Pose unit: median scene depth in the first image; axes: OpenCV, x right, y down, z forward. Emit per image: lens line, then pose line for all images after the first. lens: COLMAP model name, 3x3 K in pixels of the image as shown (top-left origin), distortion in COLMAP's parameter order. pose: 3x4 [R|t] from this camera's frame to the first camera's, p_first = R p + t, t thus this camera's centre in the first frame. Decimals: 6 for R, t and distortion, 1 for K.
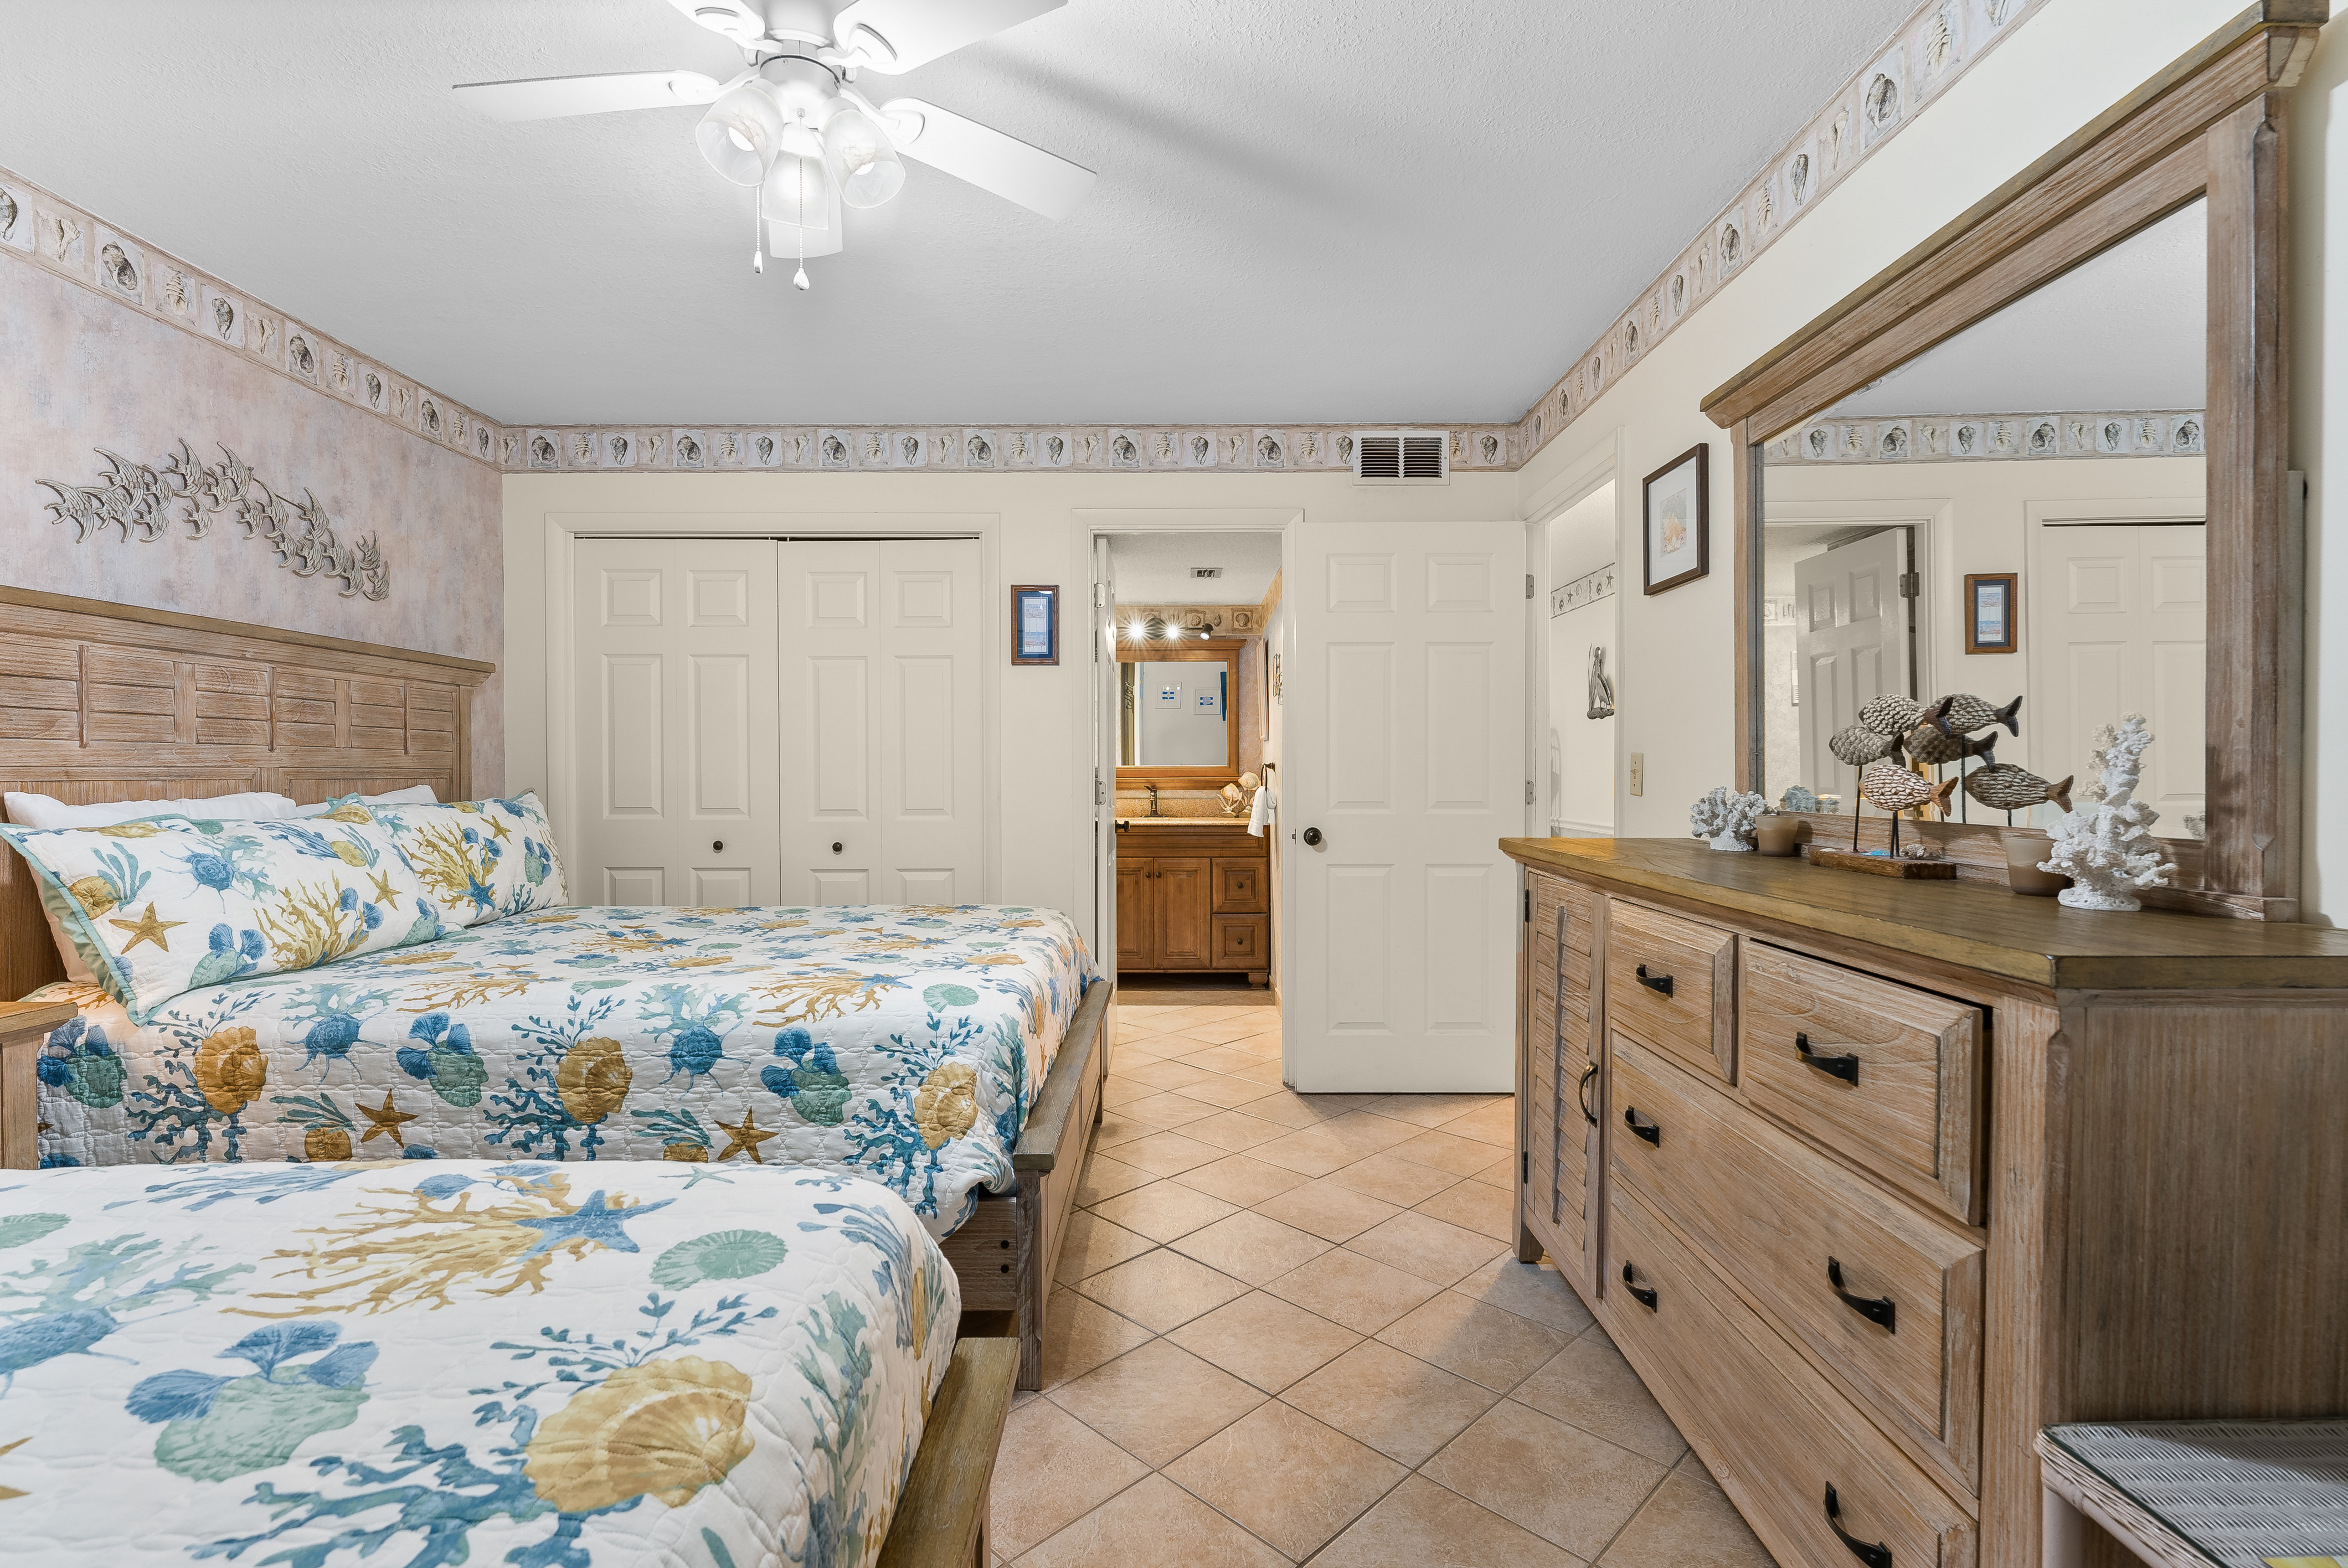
lens RADIAL K [[1087.0, 0, 1178.8], [0, 1087.0, 775.8], [0, 0, 1]] dist [0.000834, 0.000080]
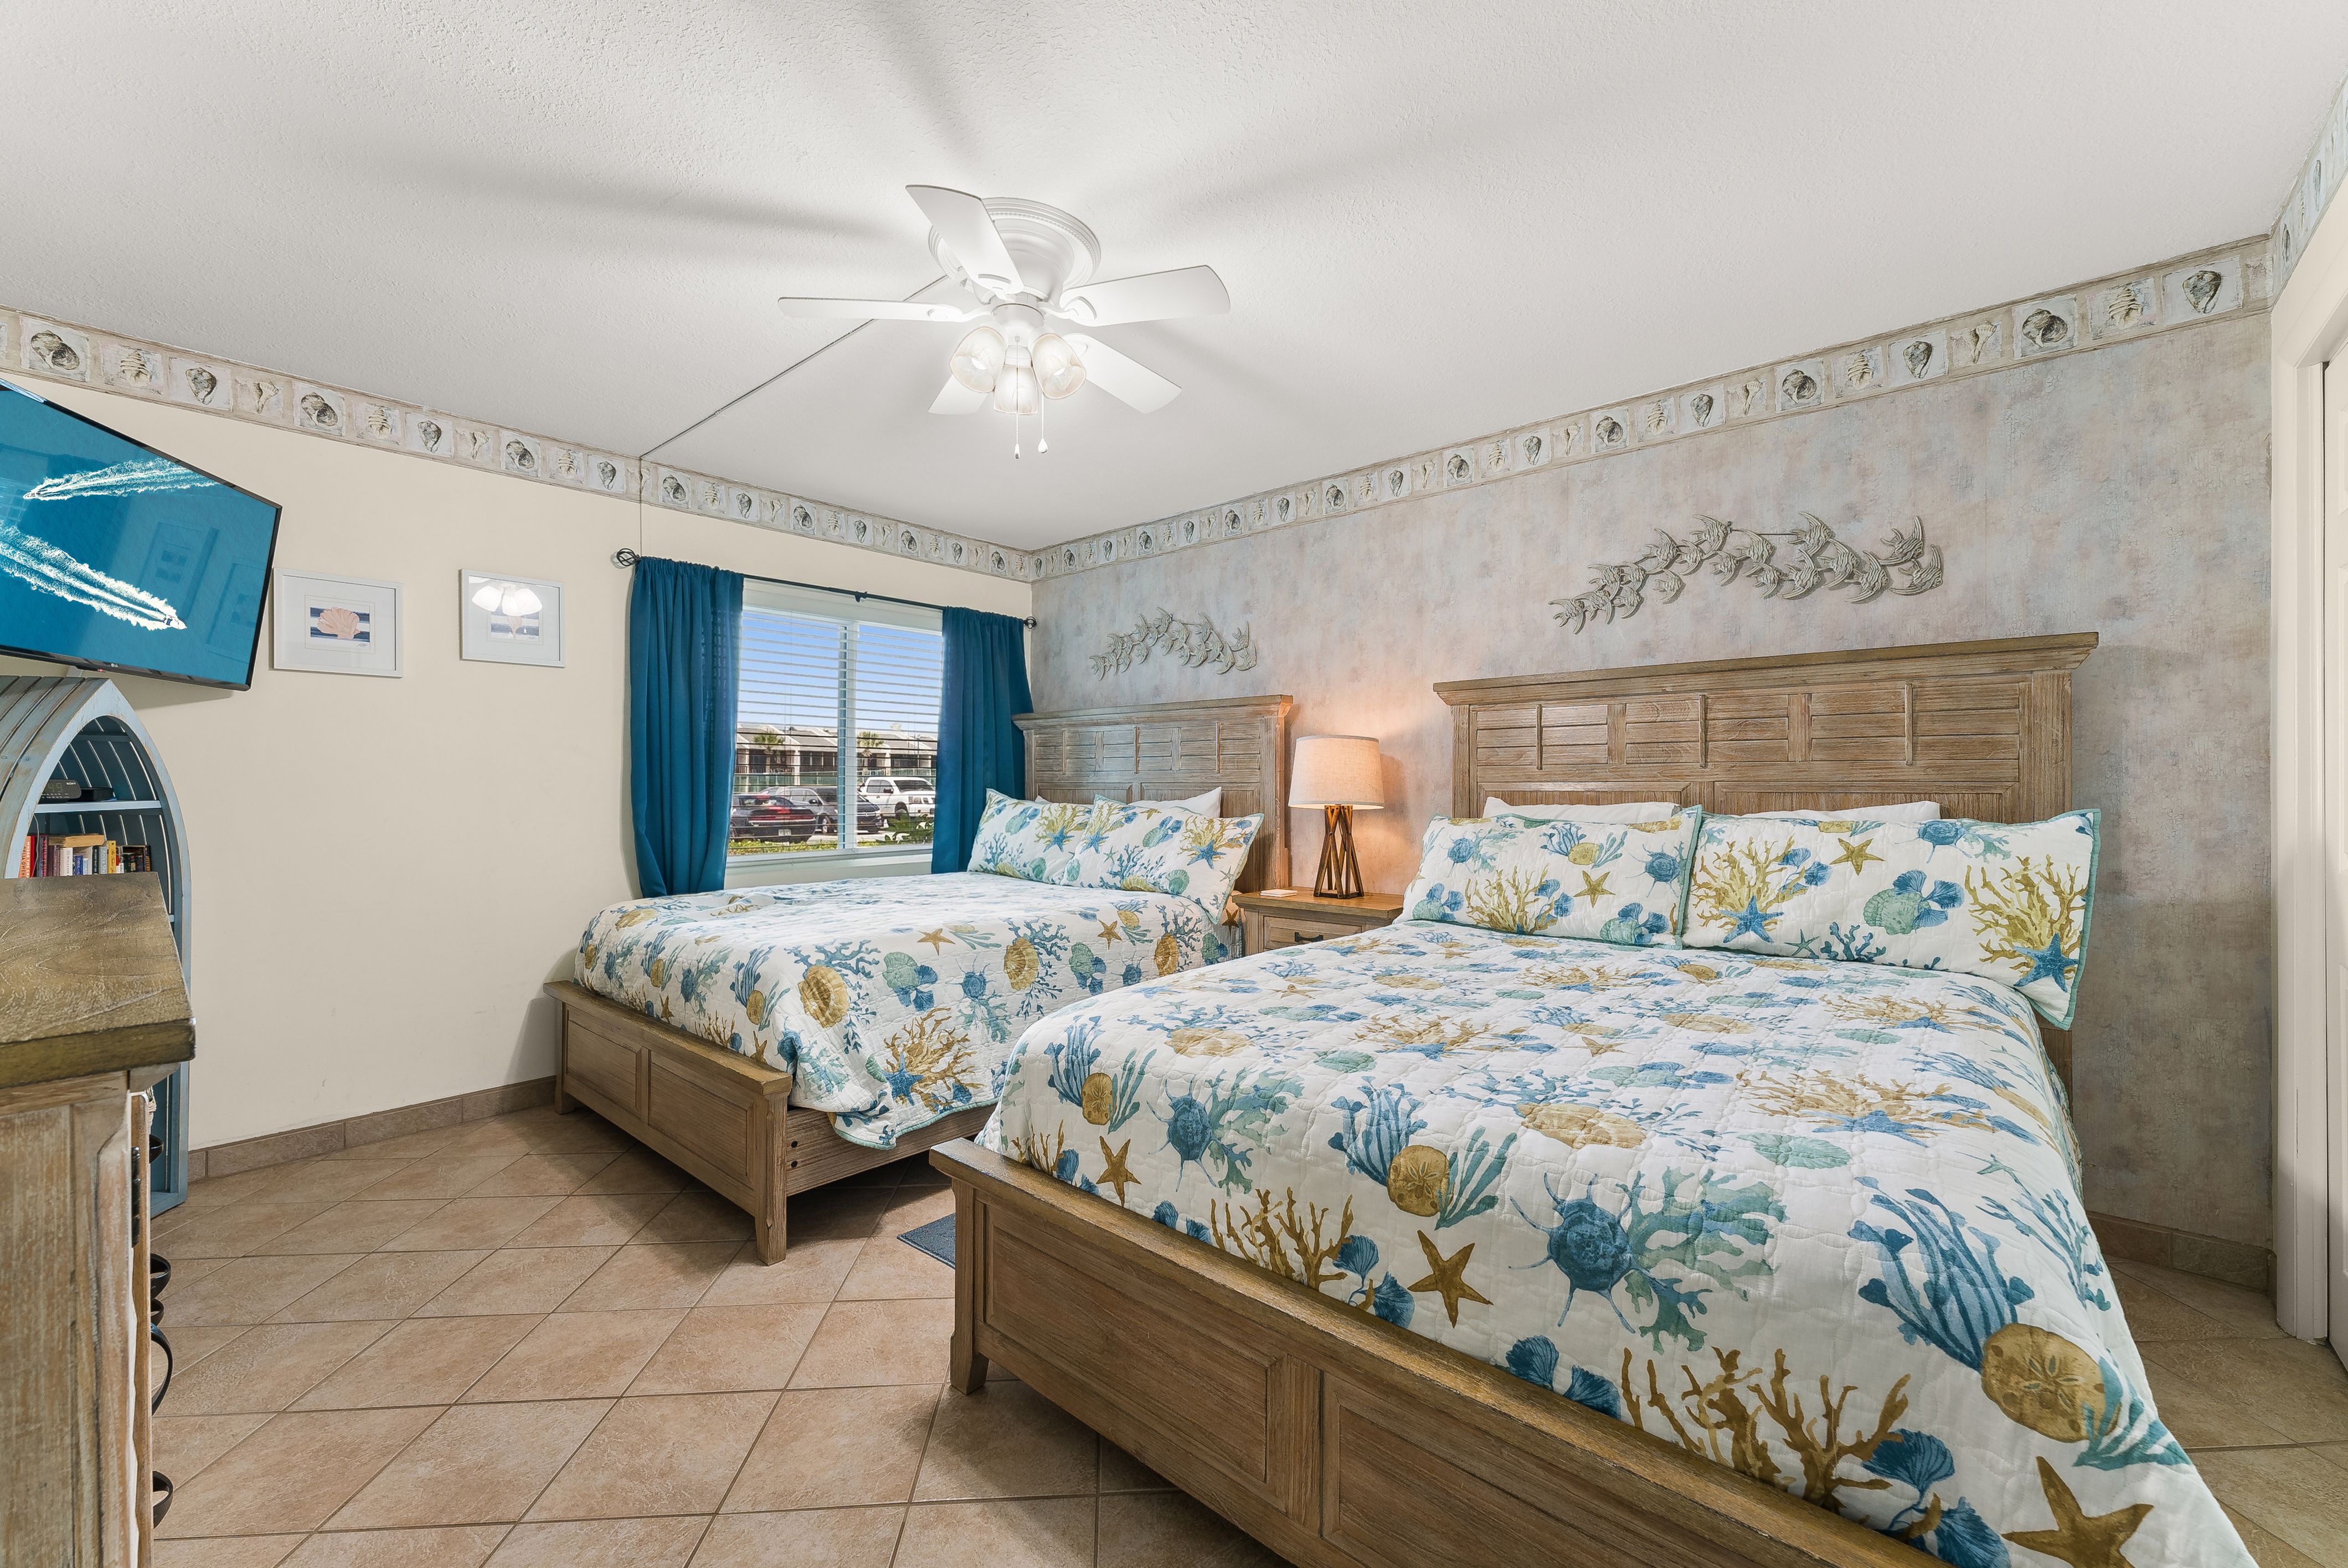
lens RADIAL K [[925.2, 0, 1185.8], [0, 925.2, 782.9], [0, 0, 1]] dist [0.000455, -0.000641]
pose [[-0.657079, -0.005920, -0.753799, 0.258617], [-0.006538, 0.999976, -0.002154, -0.000596], [0.753794, 0.003513, -0.657102, 1.188107]]
